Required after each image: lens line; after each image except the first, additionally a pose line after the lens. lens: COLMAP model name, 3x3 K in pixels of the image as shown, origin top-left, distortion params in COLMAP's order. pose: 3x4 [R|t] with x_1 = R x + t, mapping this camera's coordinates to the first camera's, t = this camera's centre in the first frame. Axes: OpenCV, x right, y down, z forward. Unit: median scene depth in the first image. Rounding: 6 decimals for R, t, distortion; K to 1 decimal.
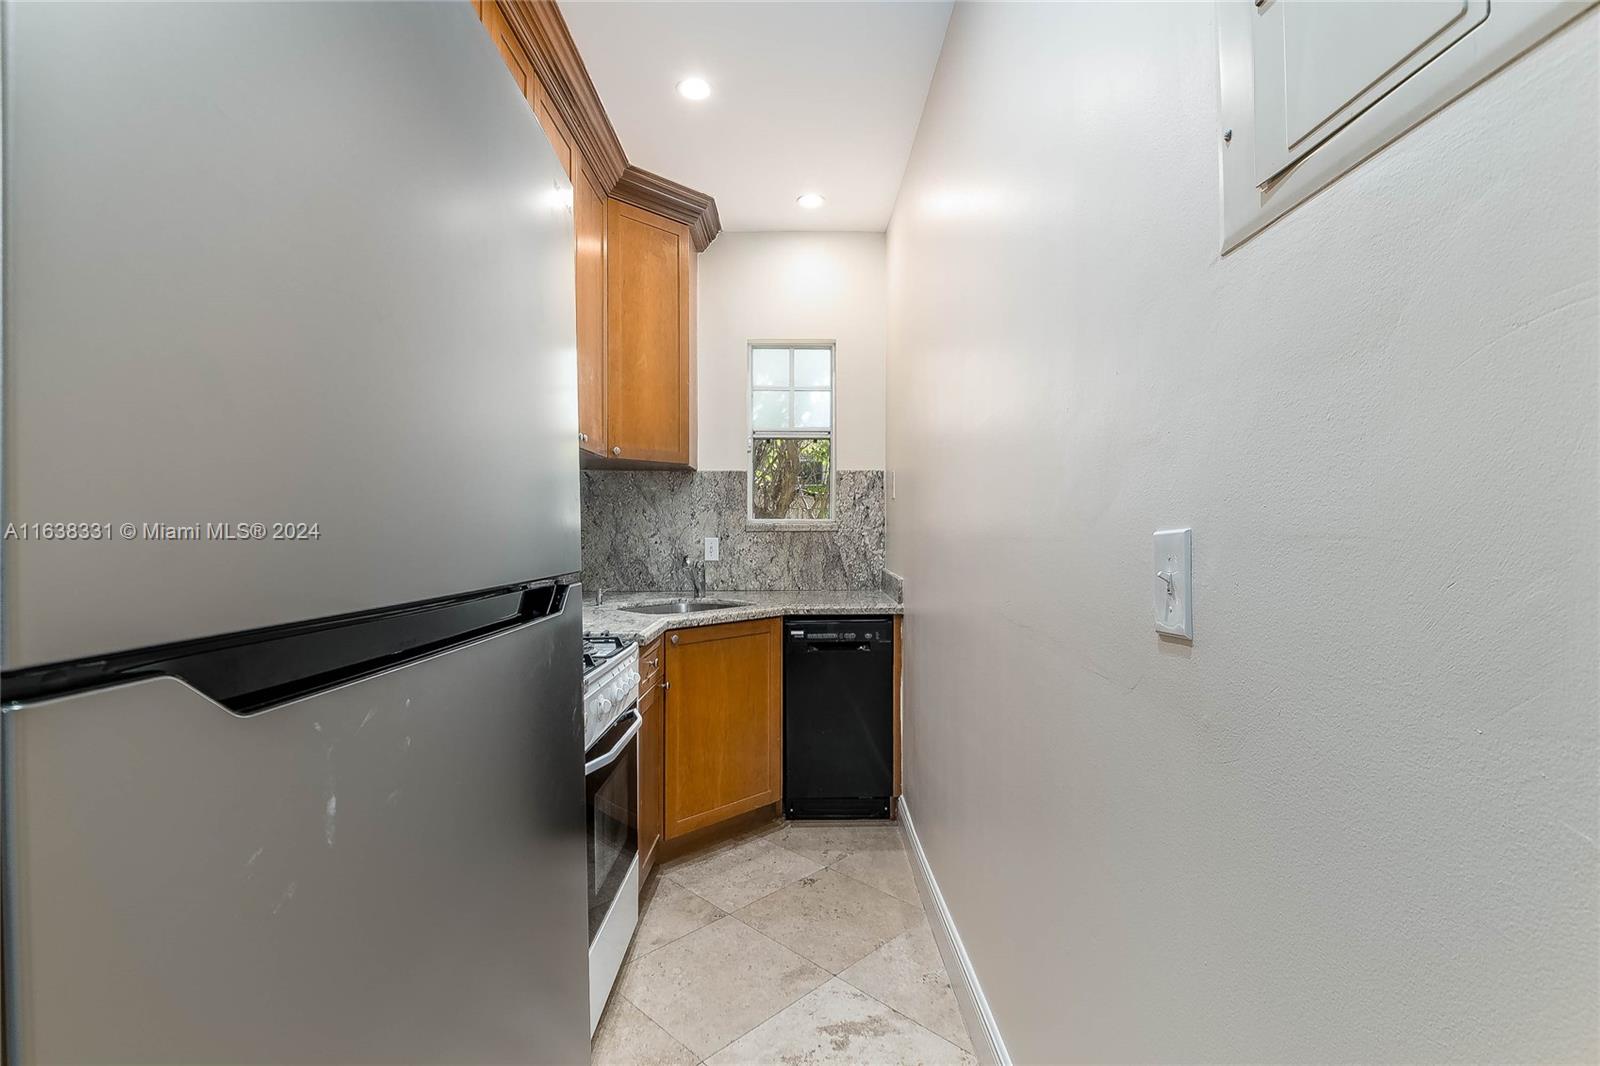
lens RADIAL K [[723.6, 0, 800.2], [0, 723.6, 533.2], [0, 0, 1]] dist [-0.007855, -0.006221]
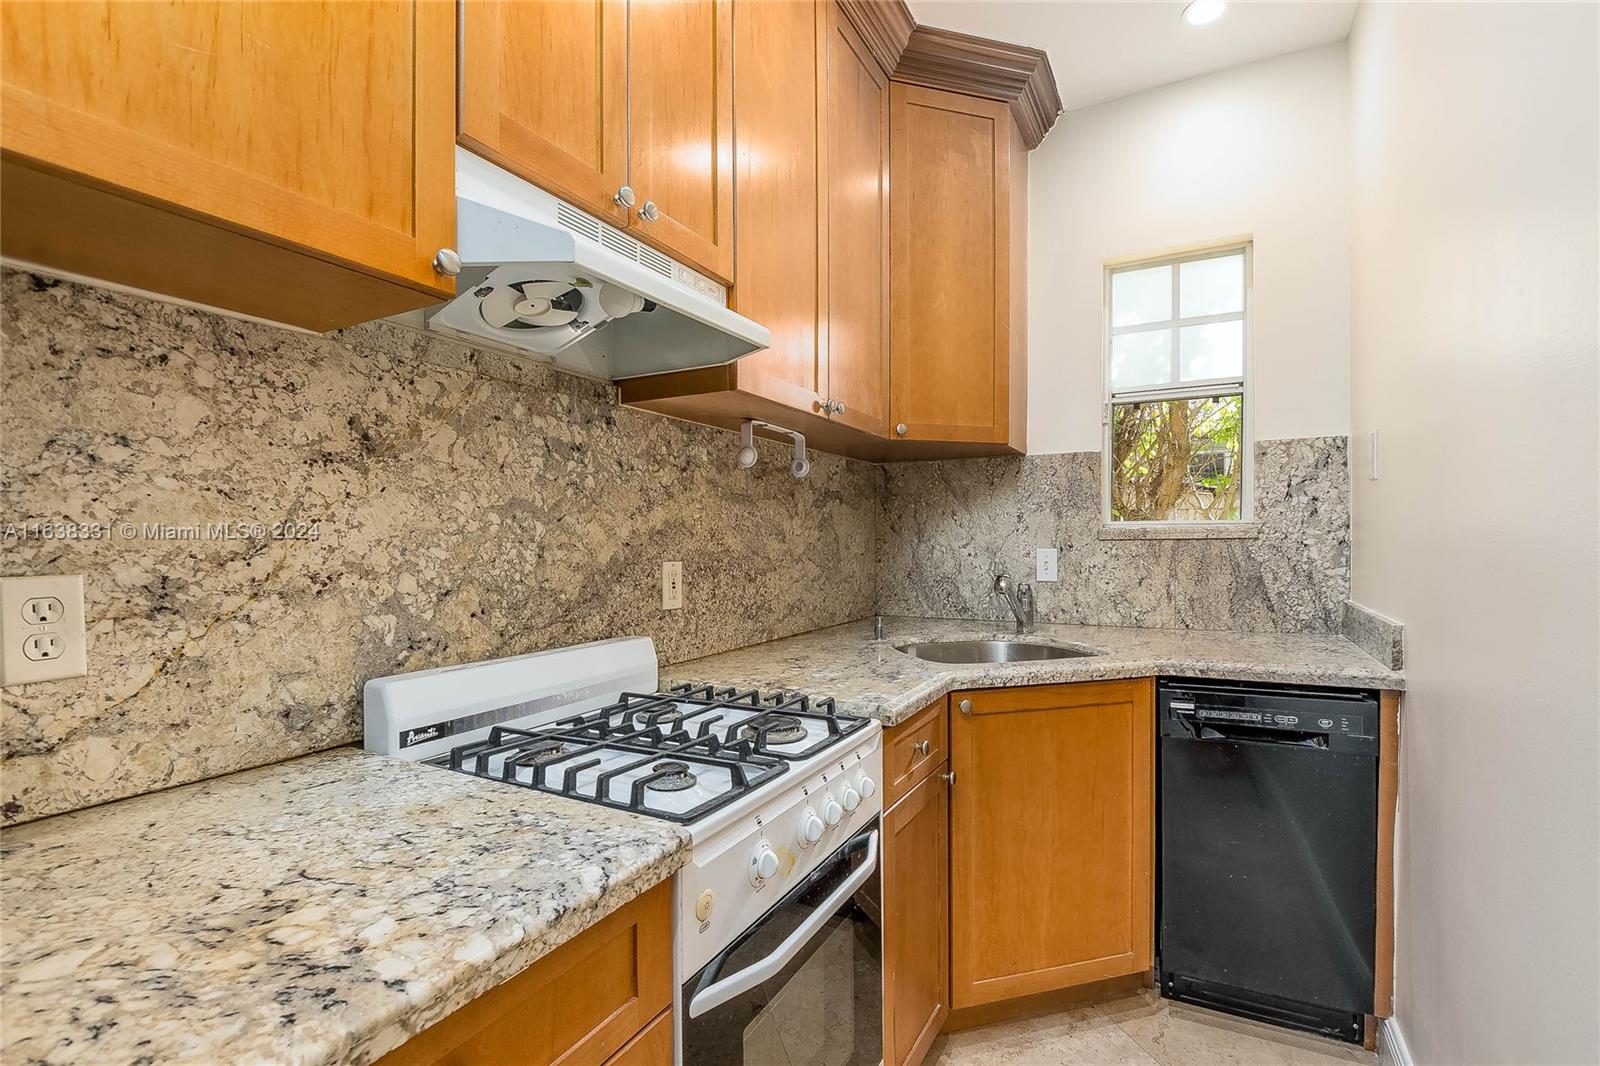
lens RADIAL K [[723.6, 0, 793.1], [0, 723.6, 554.1], [0, 0, 1]] dist [-0.007855, -0.006221]
pose [[0.875049, 0.003004, -0.484026, 0.002194], [0.003457, 0.999916, 0.012456, 0.002356], [0.484023, -0.012573, 0.874965, 0.275134]]
